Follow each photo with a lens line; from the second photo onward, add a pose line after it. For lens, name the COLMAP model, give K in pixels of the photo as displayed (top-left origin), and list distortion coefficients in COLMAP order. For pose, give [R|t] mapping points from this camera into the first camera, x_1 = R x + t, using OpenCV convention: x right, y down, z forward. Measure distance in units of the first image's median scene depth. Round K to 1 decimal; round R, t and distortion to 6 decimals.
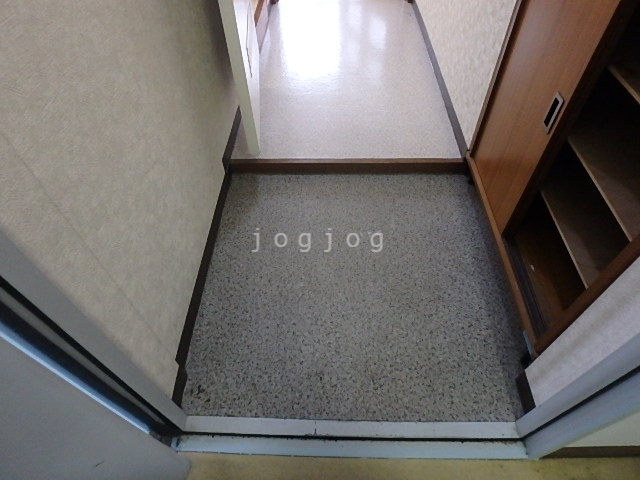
lens RADIAL K [[394.6, 0, 315.1], [0, 394.6, 243.6], [0, 0, 1]] dist [-0.053162, 0.008549]
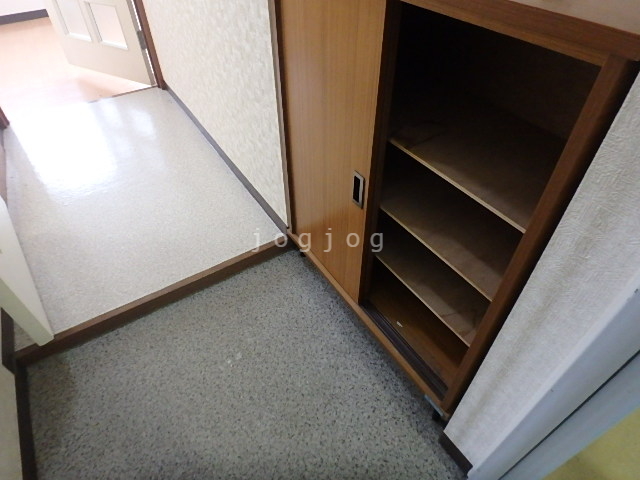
lens RADIAL K [[394.6, 0, 322.8], [0, 394.6, 238.4], [0, 0, 1]] dist [-0.053162, 0.008549]
pose [[0.827537, -0.372195, 0.420302, 0.051043], [0.424443, 0.904799, -0.034454, -0.163705], [-0.367465, 0.206906, 0.906730, 0.103601]]
